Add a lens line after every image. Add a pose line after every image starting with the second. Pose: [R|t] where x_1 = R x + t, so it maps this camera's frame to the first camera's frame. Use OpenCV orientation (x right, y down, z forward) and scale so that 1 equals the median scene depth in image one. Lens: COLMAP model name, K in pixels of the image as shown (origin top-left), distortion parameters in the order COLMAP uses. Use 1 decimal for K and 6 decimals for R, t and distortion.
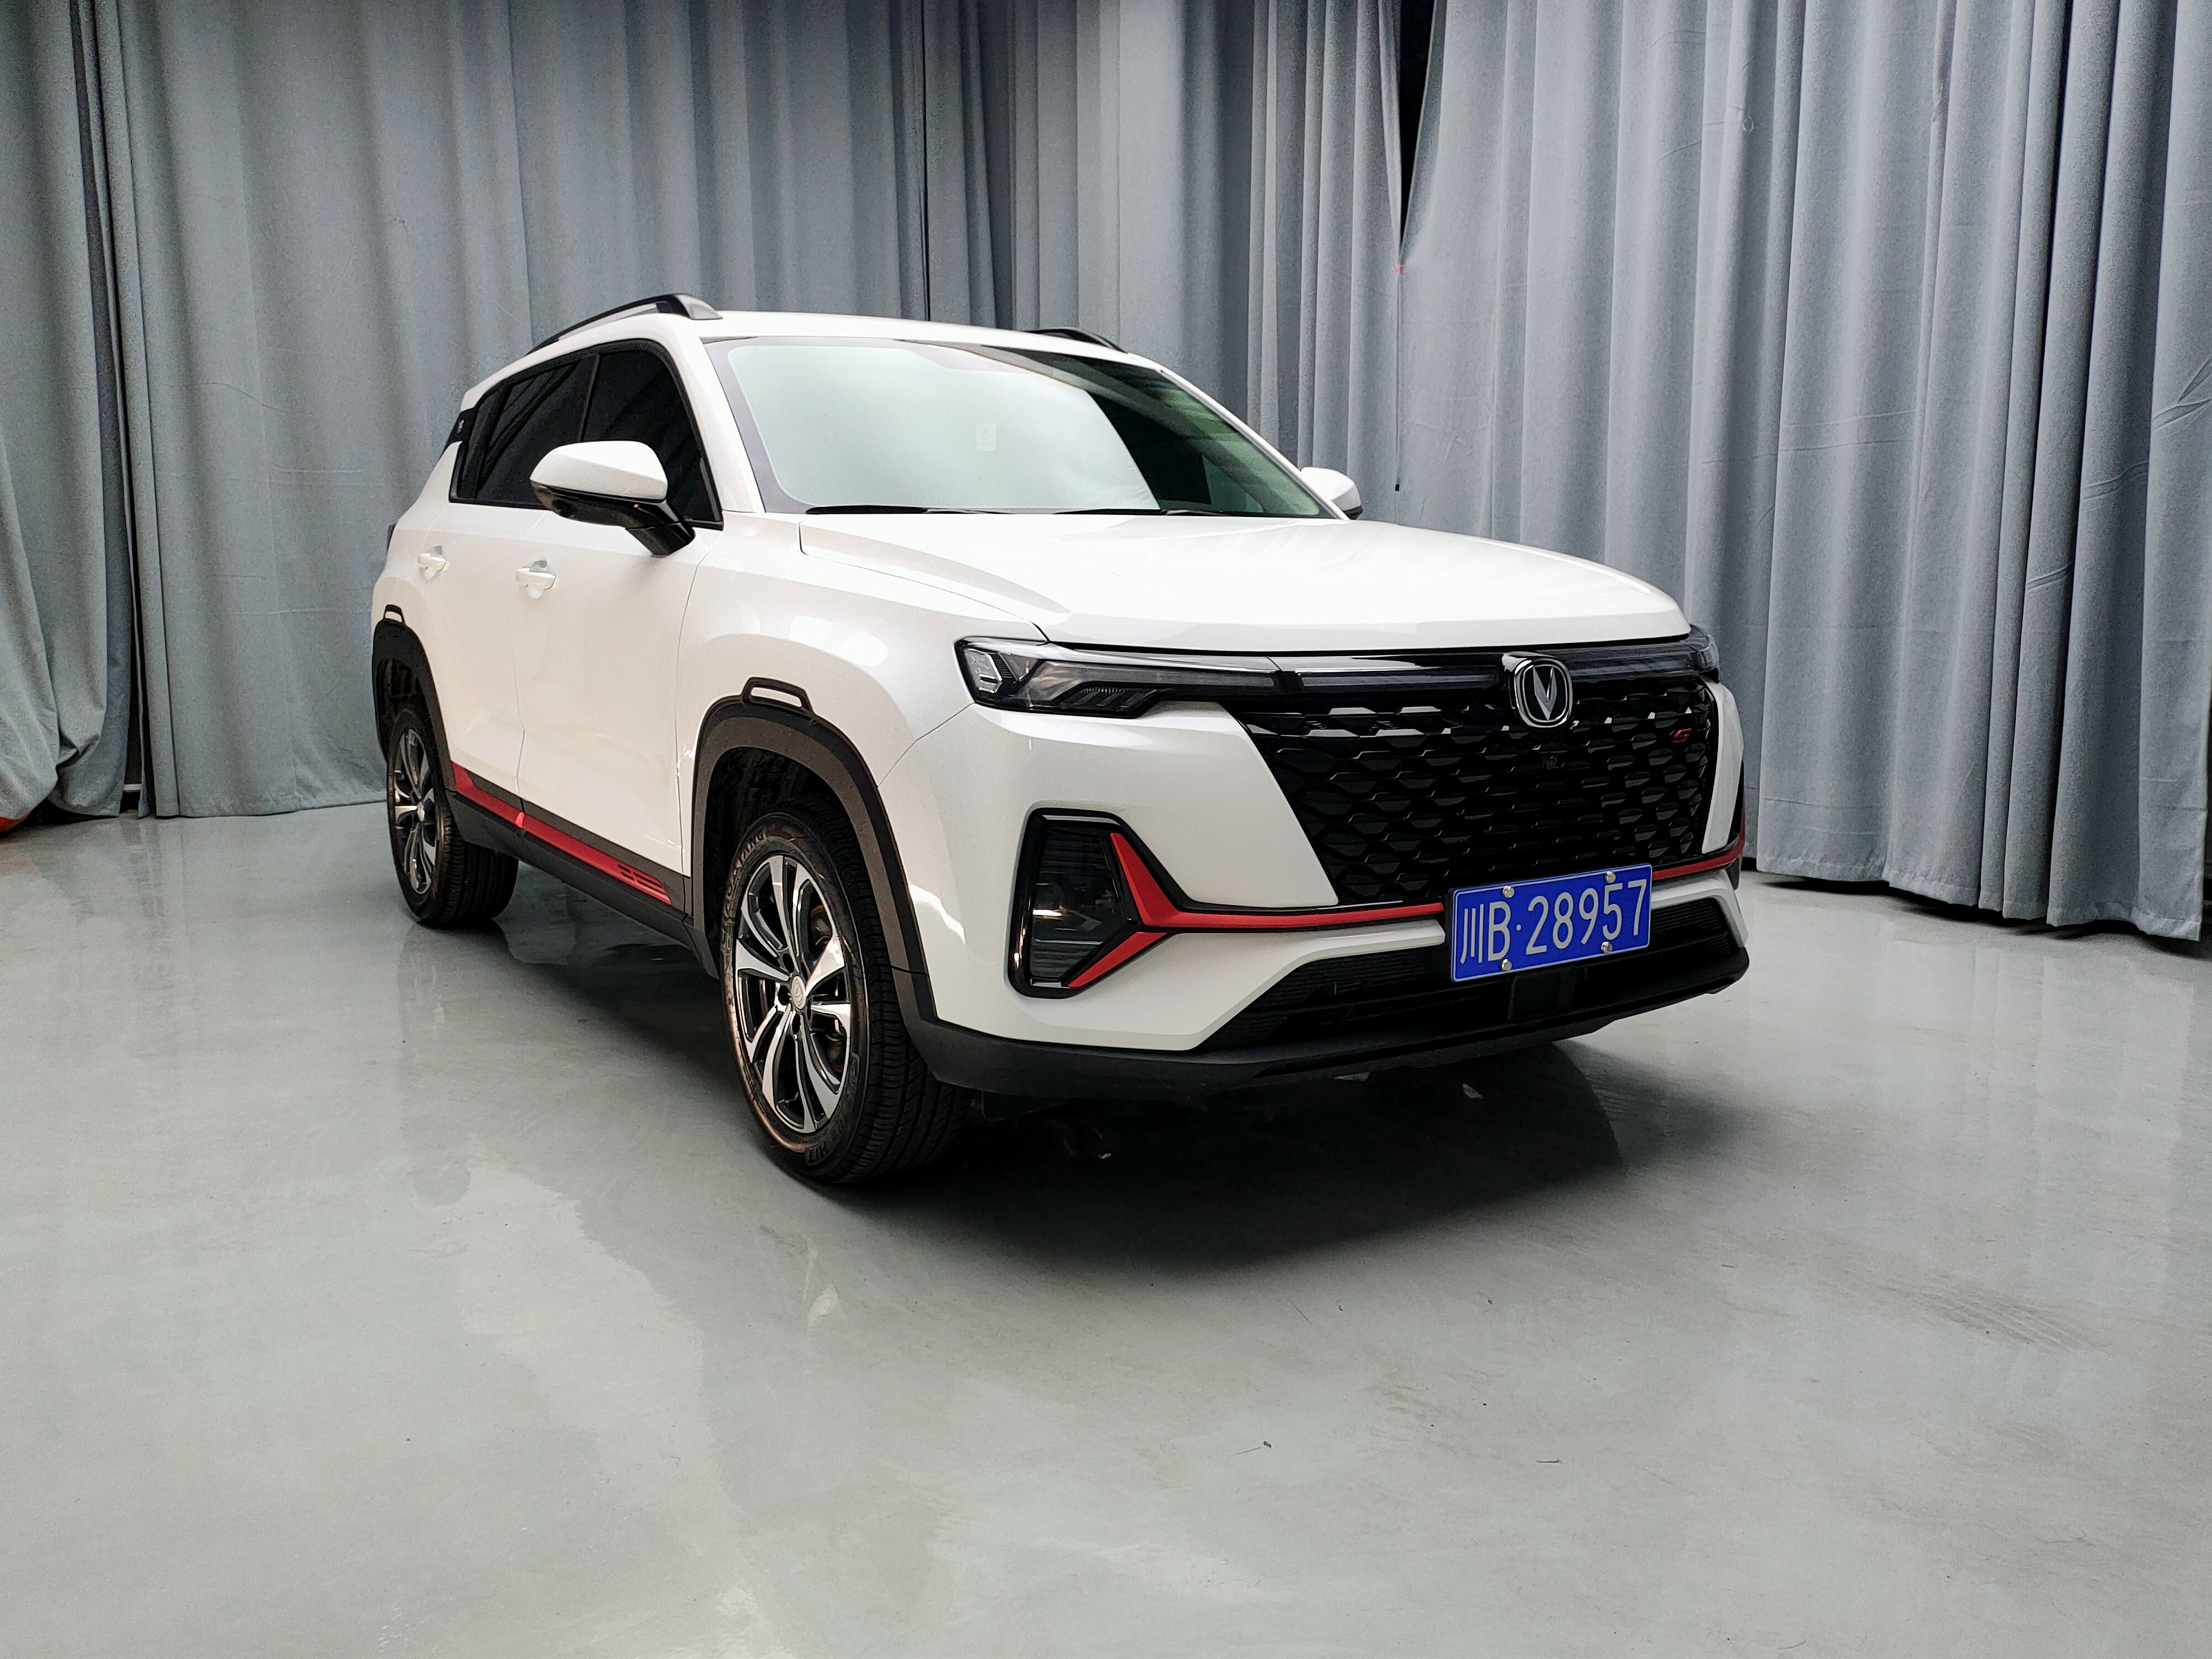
lens RADIAL K [[1839.5, 0, 1096.3], [0, 1839.5, 826.9], [0, 0, 1]] dist [0.015390, 0.005574]
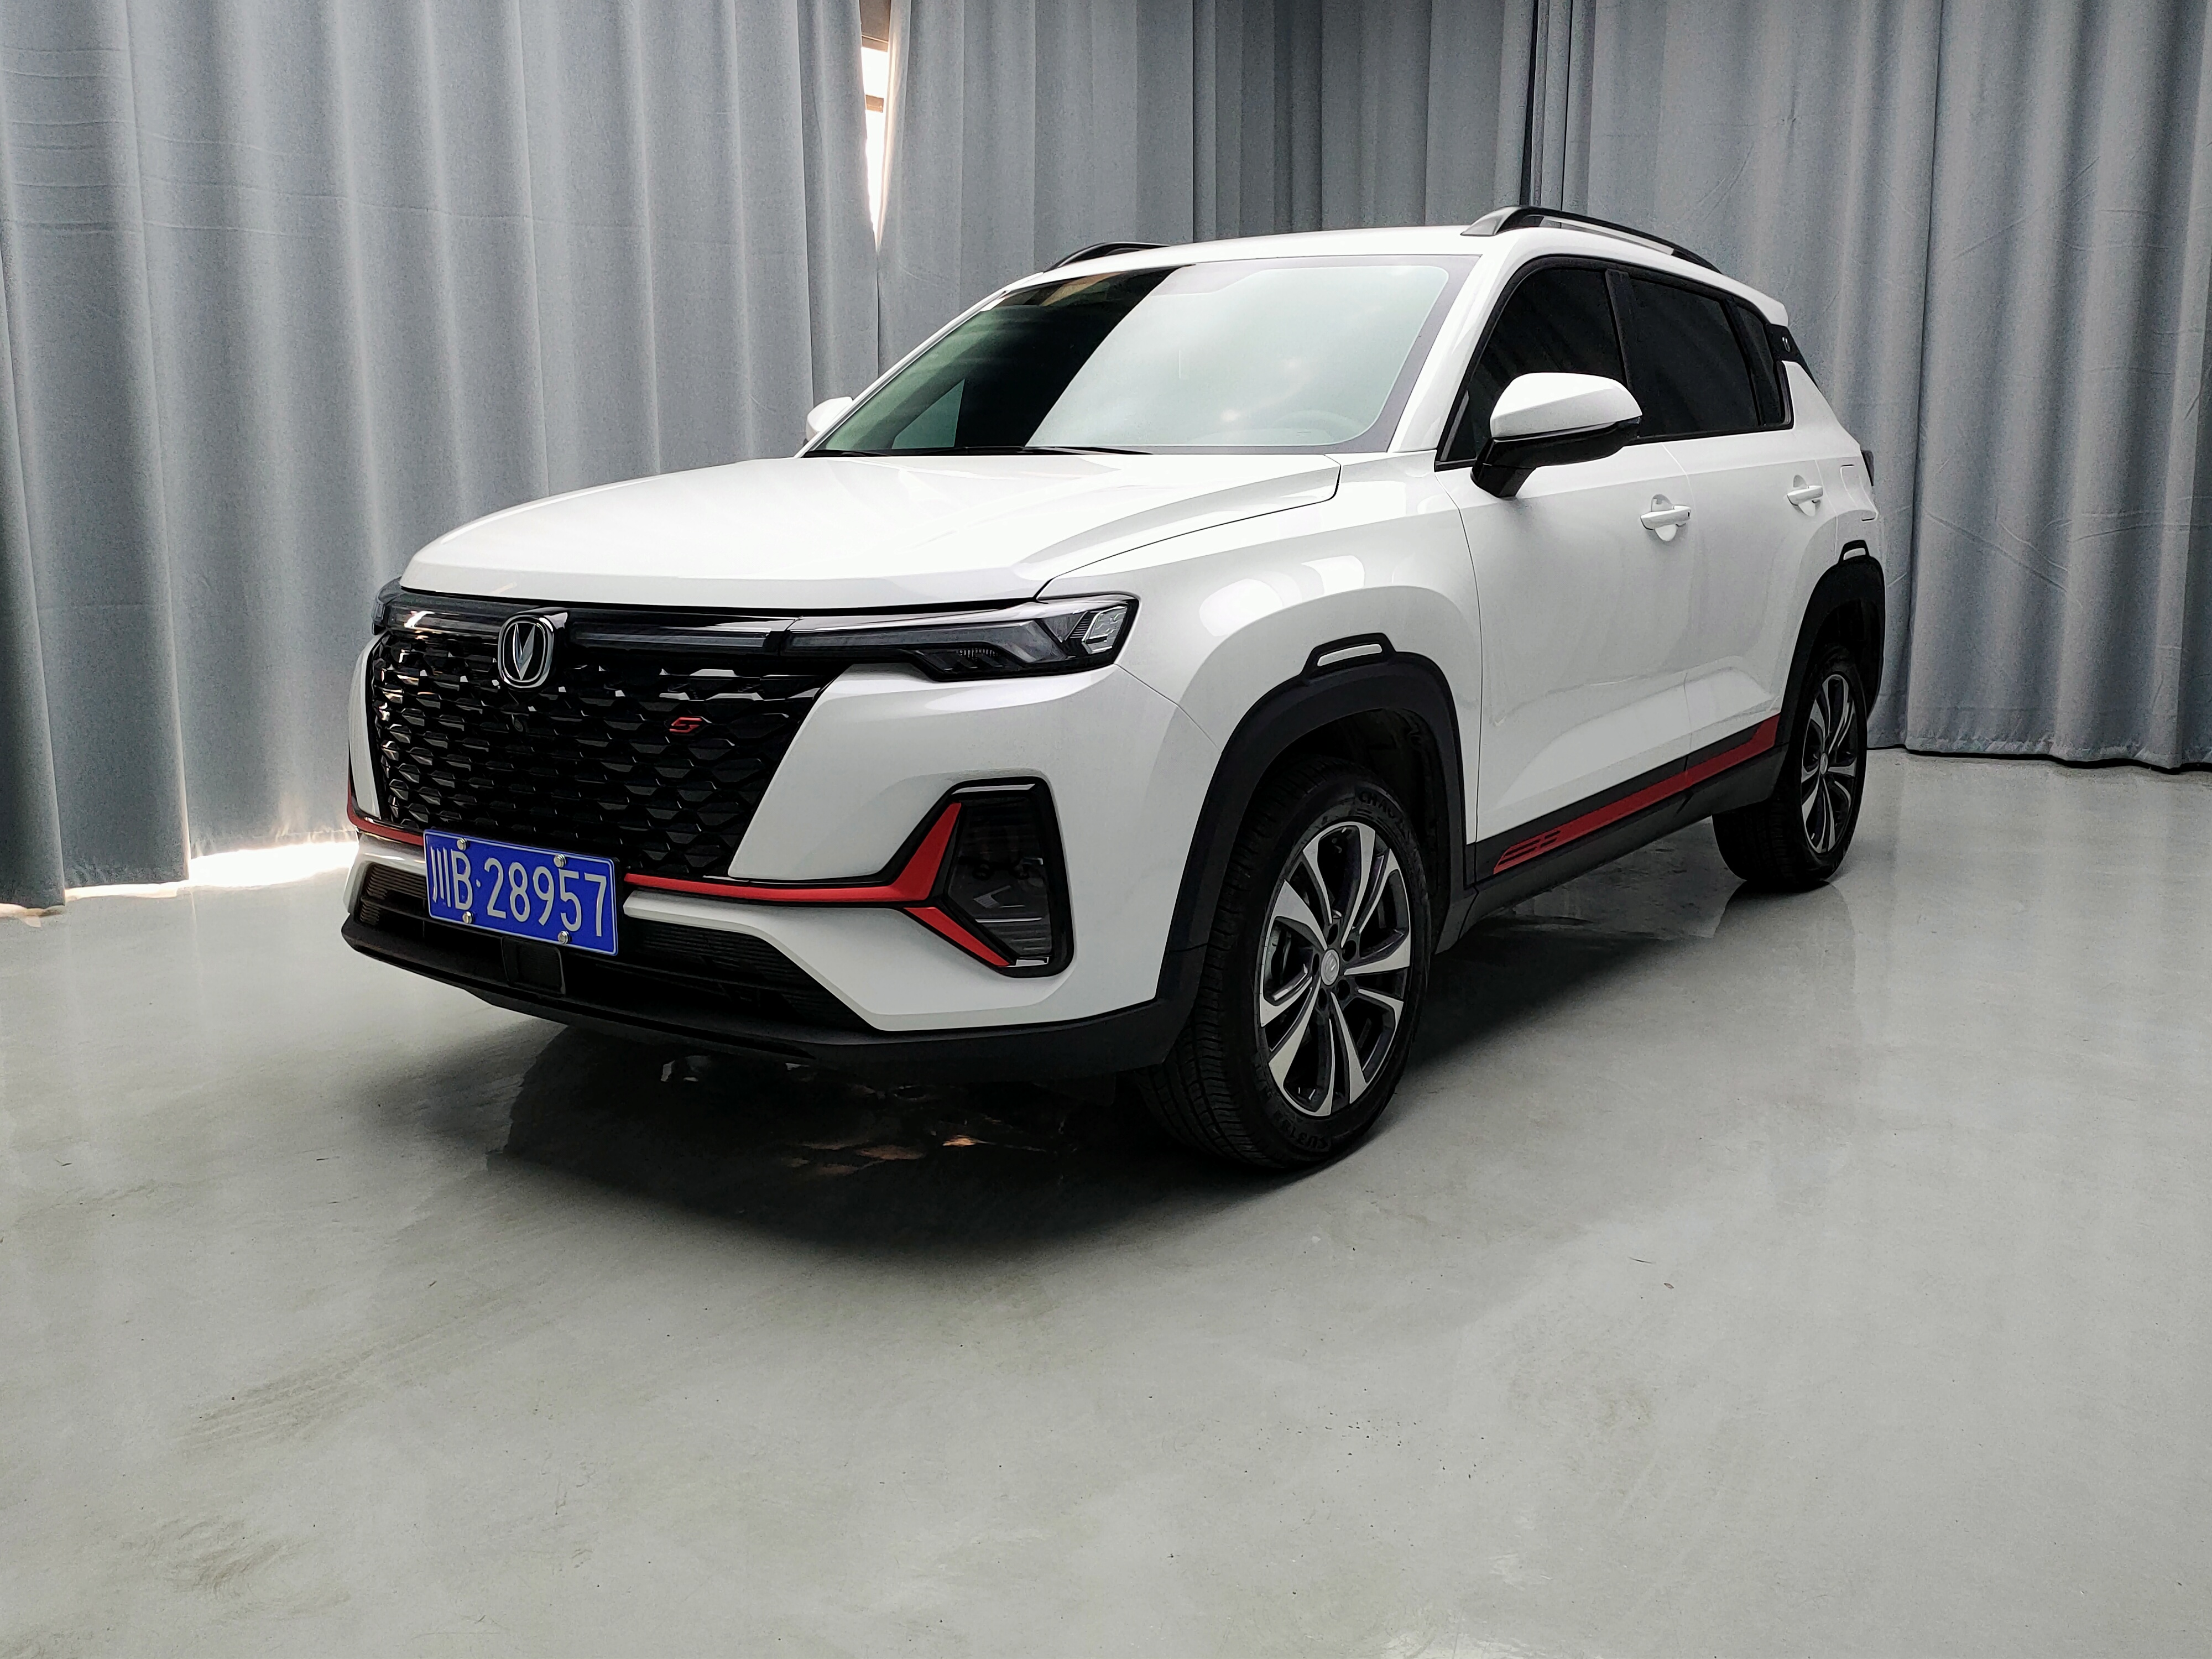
lens RADIAL K [[1972.3, 0, 1107.5], [0, 1972.3, 836.6], [0, 0, 1]] dist [0.034192, 0.015357]
pose [[0.341114, 0.171099, -0.924319, 1.315113], [-0.136514, 0.981888, 0.131376, -0.155355], [0.930056, 0.081368, 0.358293, 0.925171]]
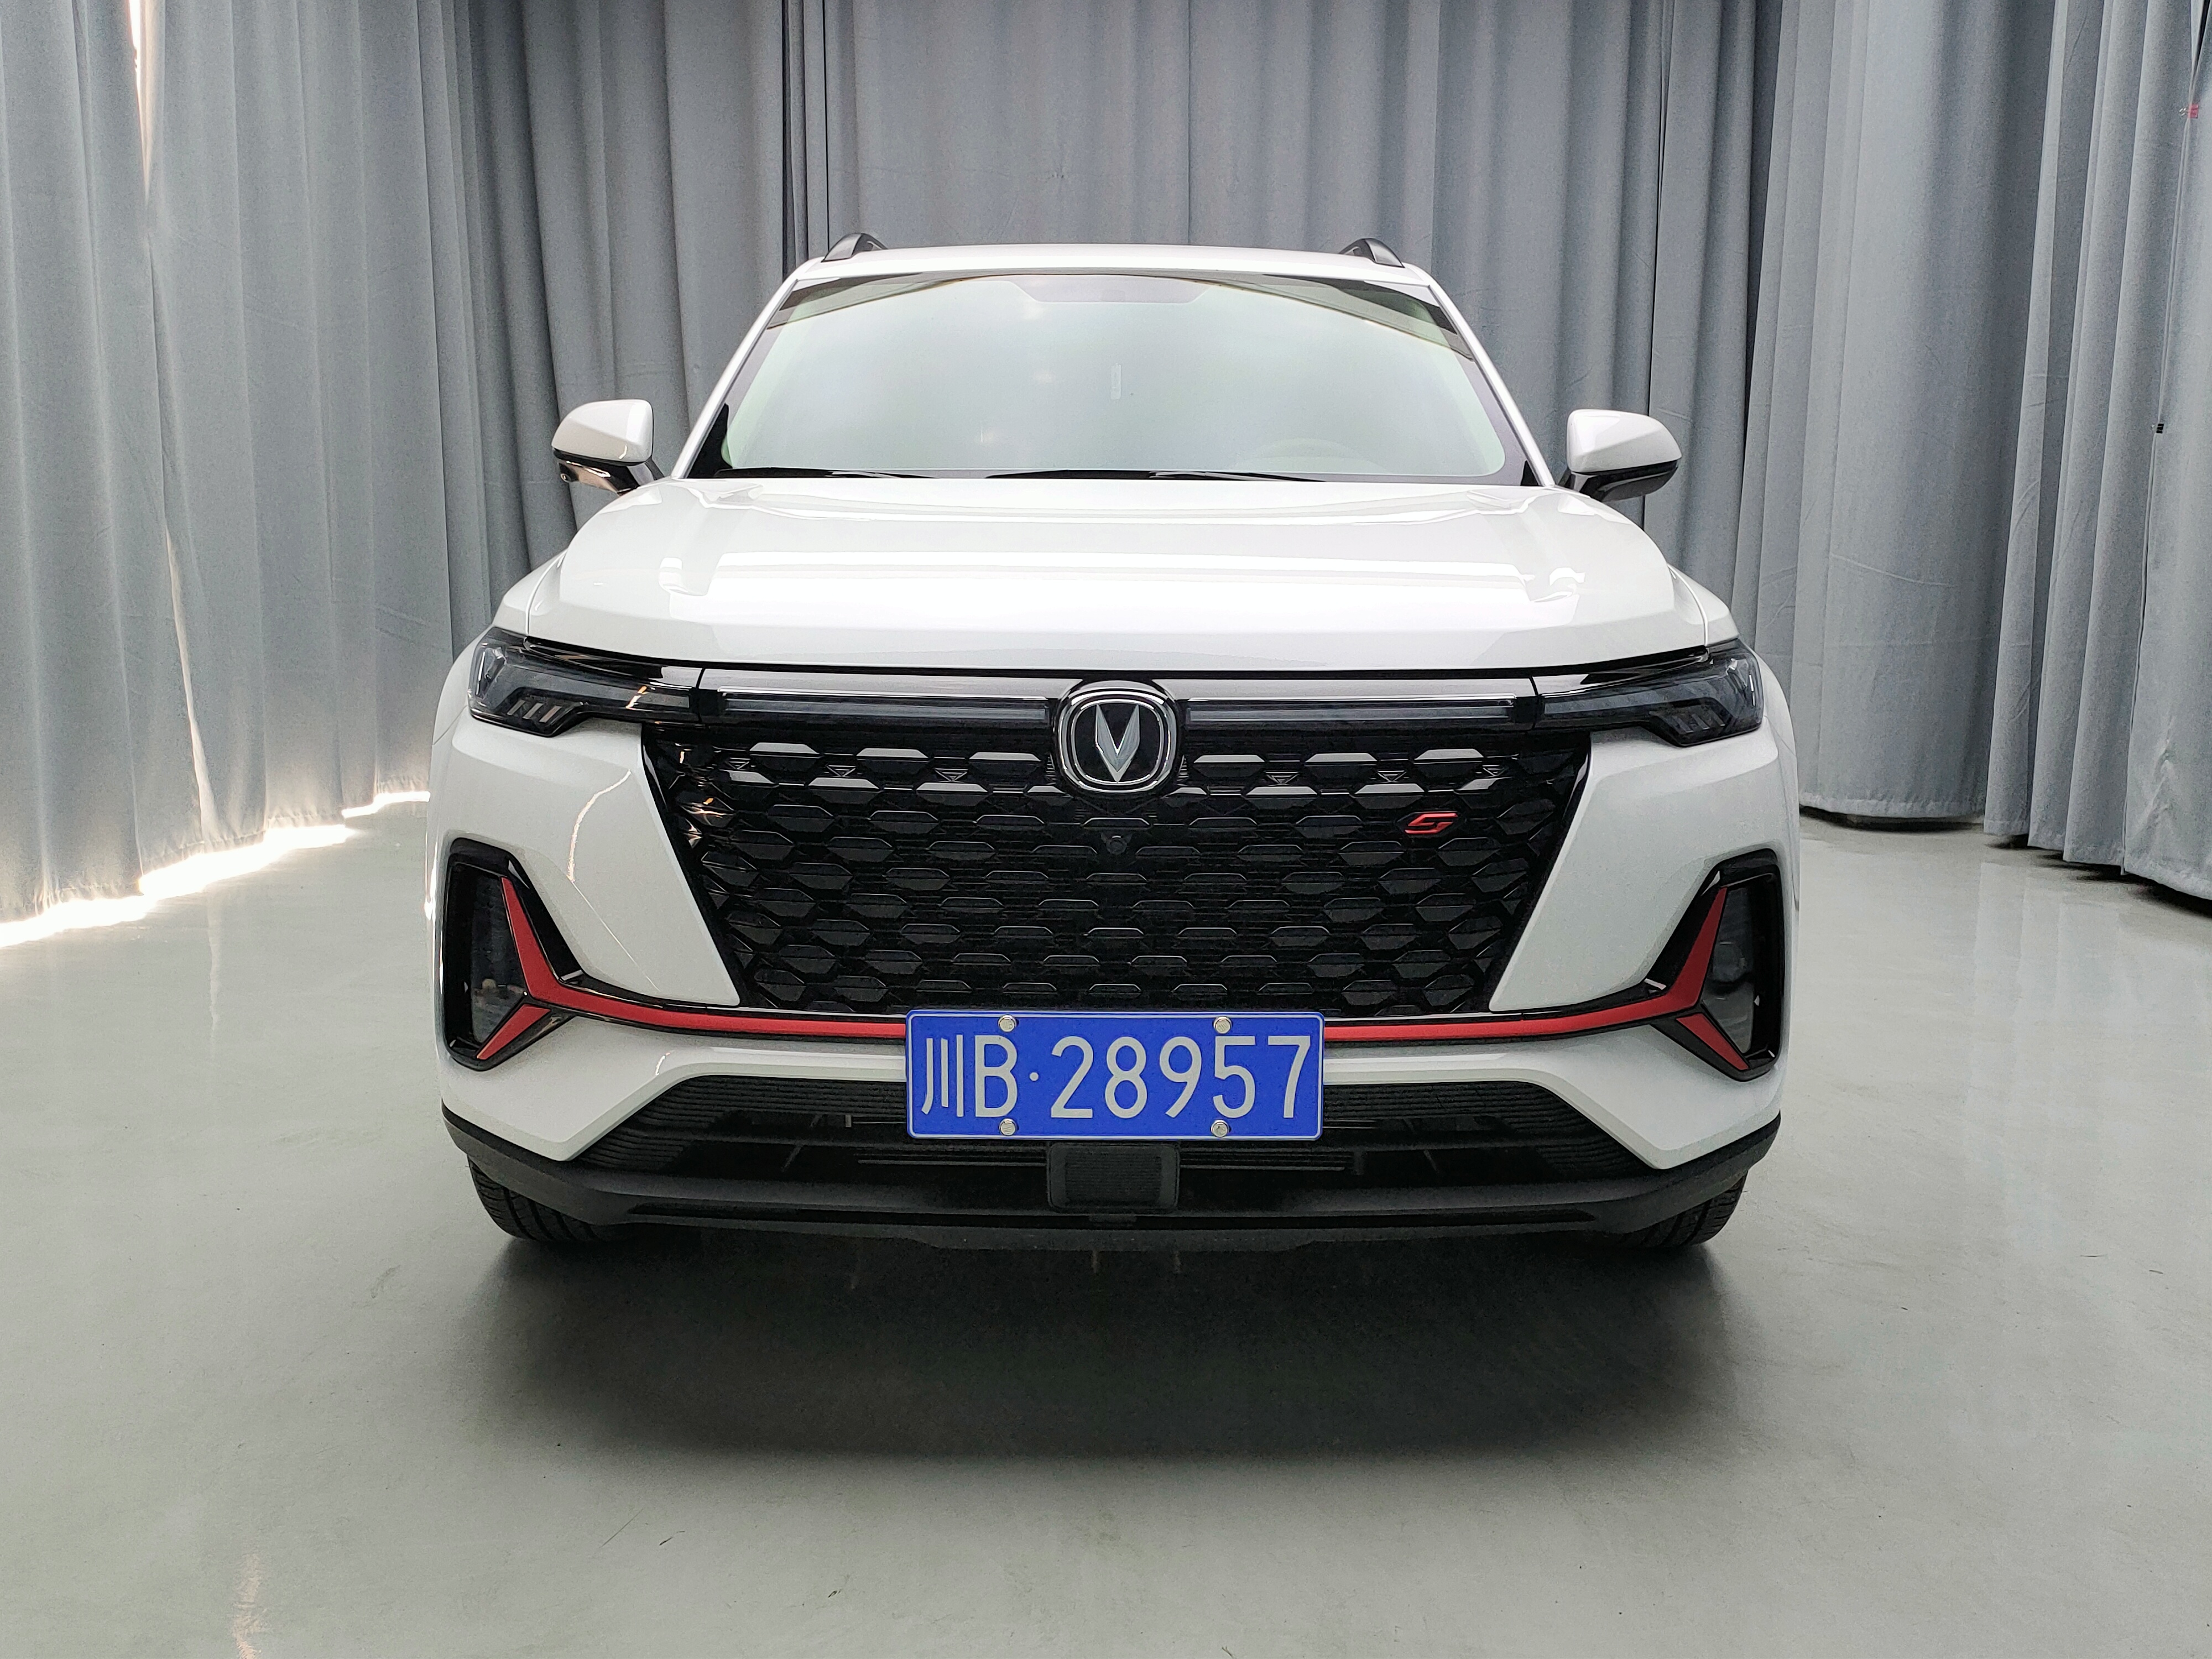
lens RADIAL K [[1972.3, 0, 1098.2], [0, 1972.3, 832.5], [0, 0, 1]] dist [0.034192, 0.015357]
pose [[0.835656, 0.096790, -0.540657, 0.639120], [-0.091727, 0.995120, 0.036373, -0.065864], [0.541539, 0.019198, 0.840456, 0.382874]]
